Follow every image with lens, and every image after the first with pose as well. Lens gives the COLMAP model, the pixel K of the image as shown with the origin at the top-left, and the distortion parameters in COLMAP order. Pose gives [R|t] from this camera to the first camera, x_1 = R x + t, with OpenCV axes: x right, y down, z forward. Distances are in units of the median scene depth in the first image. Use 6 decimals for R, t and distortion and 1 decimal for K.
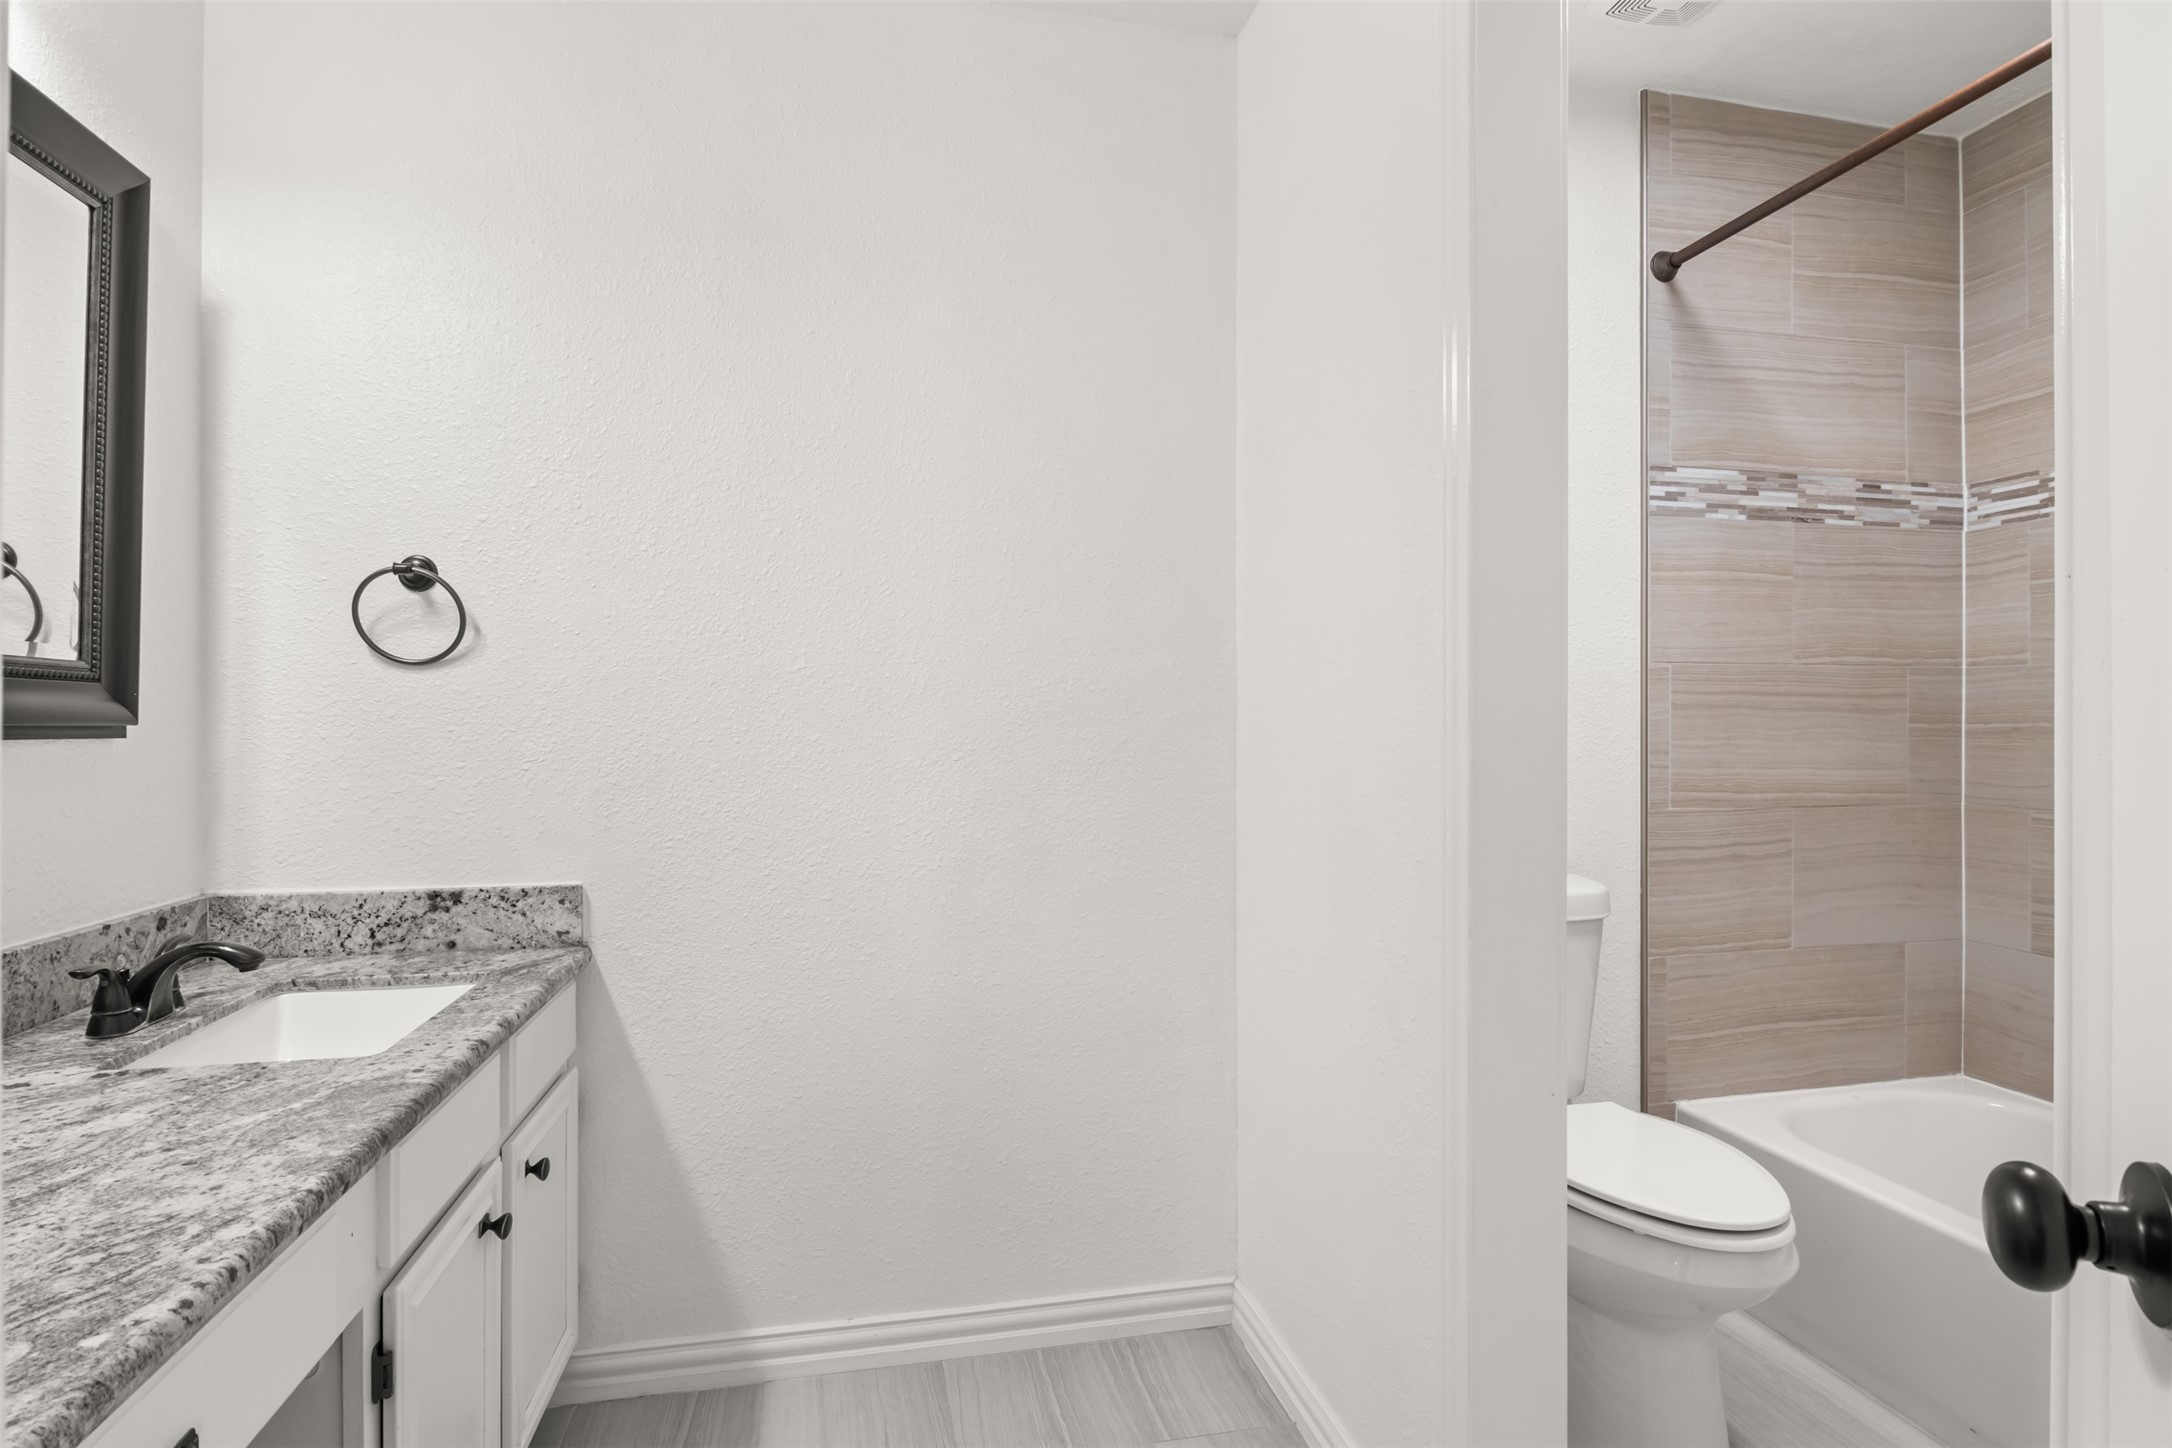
lens RADIAL K [[1108.4, 0, 1087.3], [0, 1108.4, 712.2], [0, 0, 1]] dist [-0.009245, 0.000614]
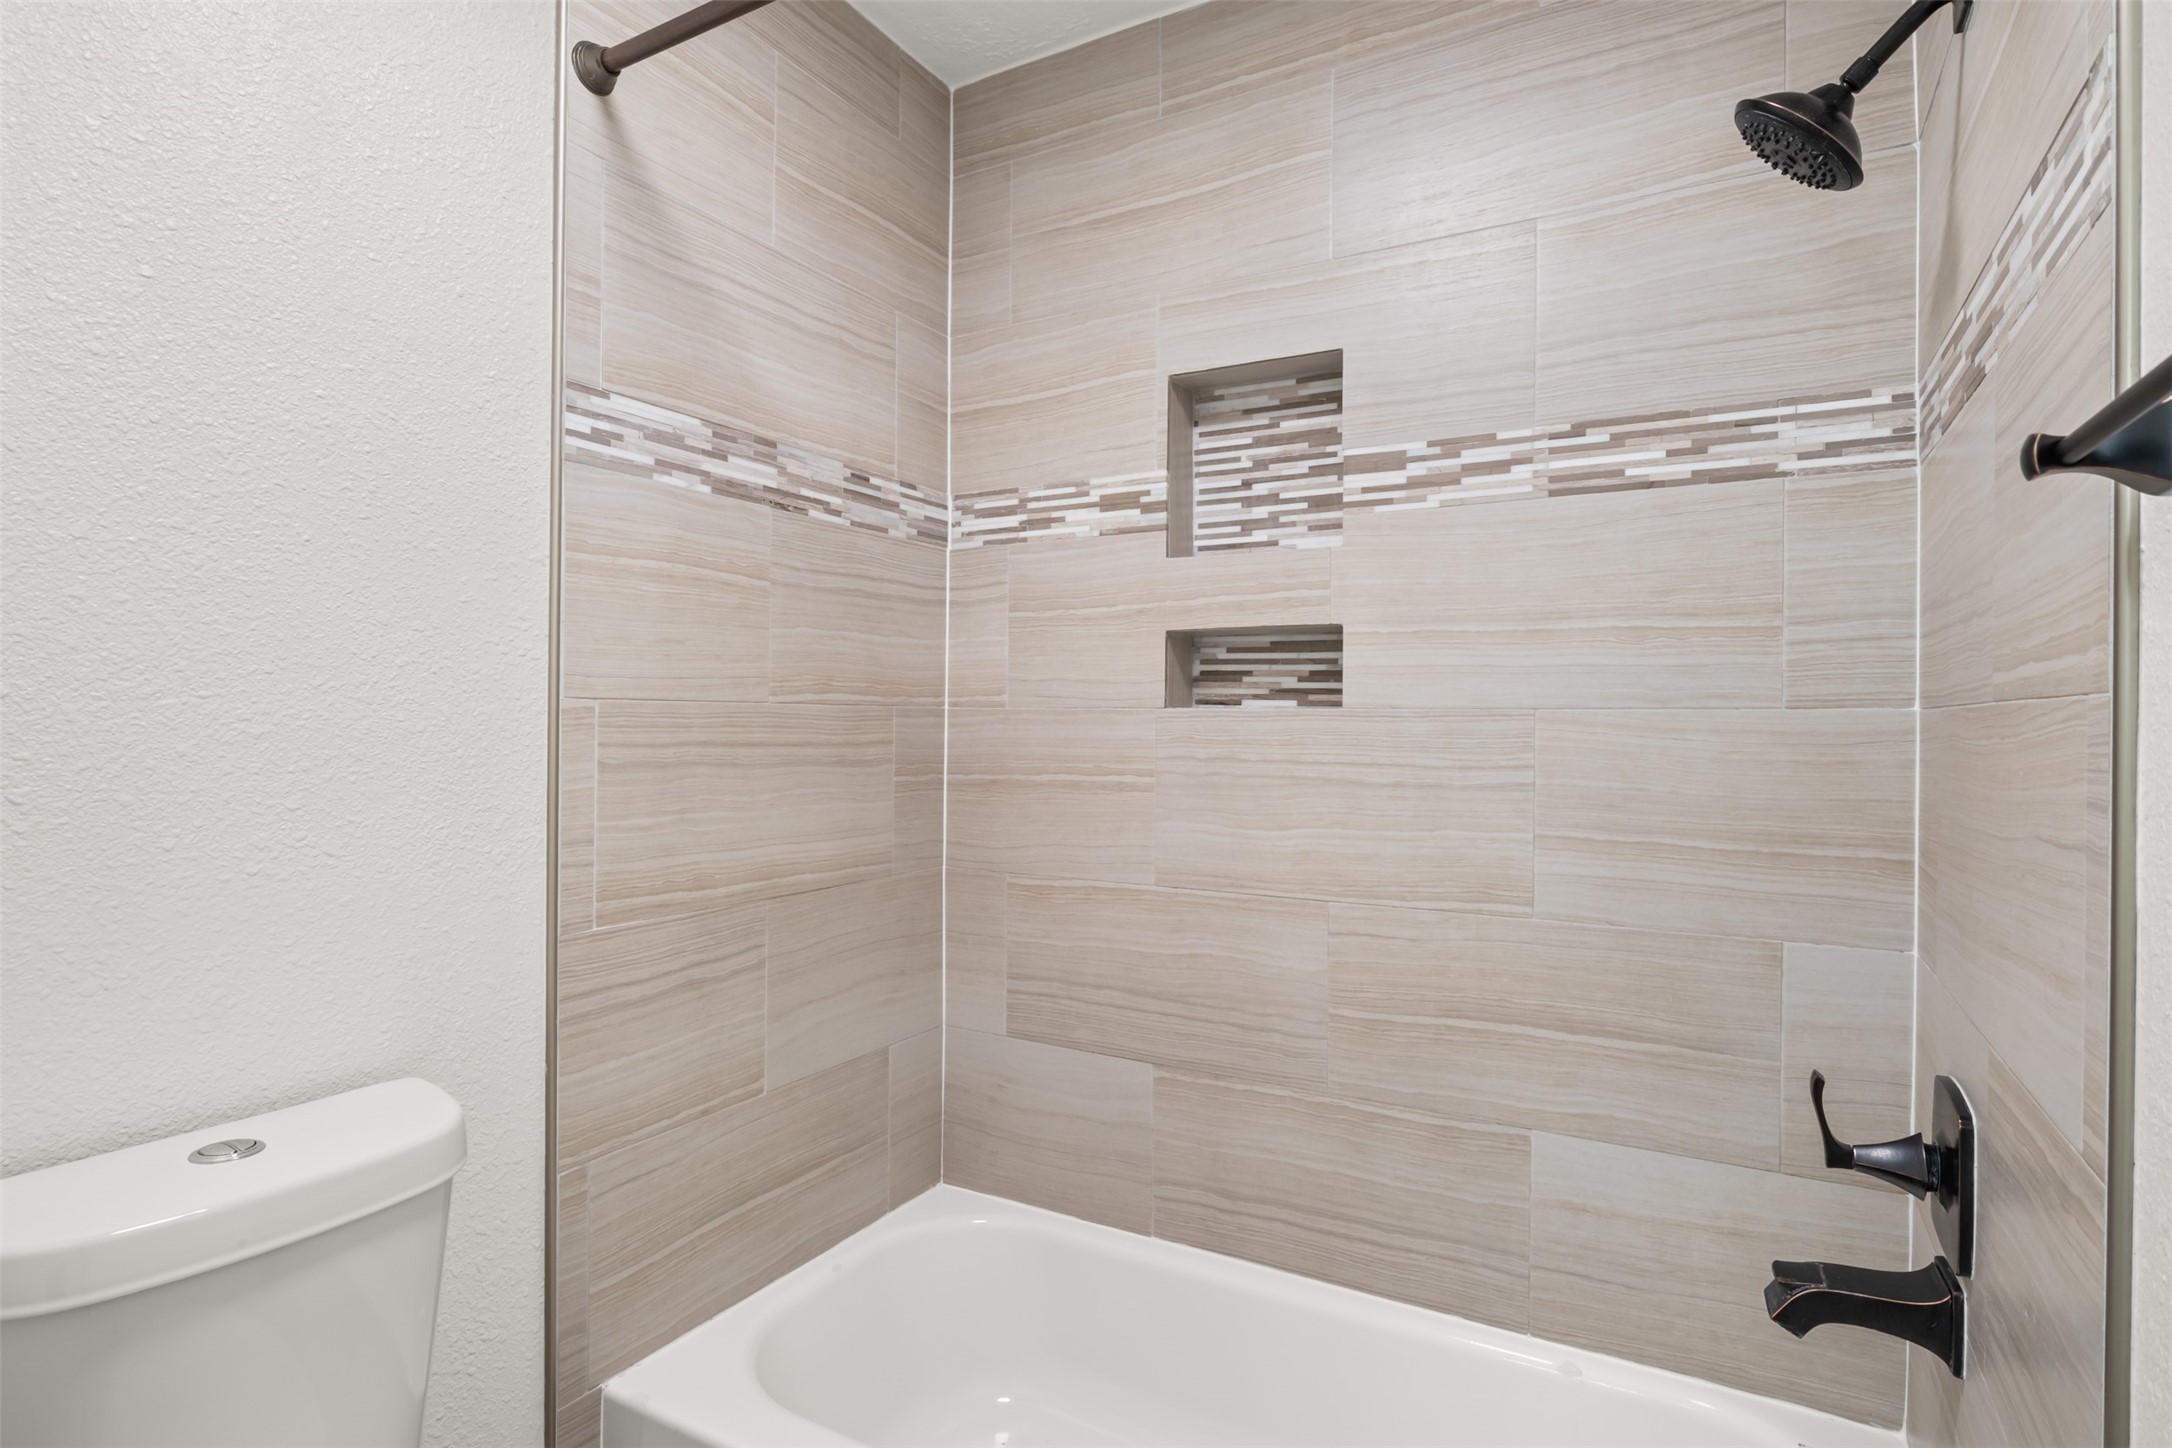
lens RADIAL K [[1108.4, 0, 1087.9], [0, 1108.4, 719.3], [0, 0, 1]] dist [-0.009245, 0.000614]
pose [[0.667146, 0.004463, 0.744914, 0.237742], [-0.010437, 0.999940, 0.003357, -0.037554], [-0.744854, -0.010014, 0.667153, 0.359196]]
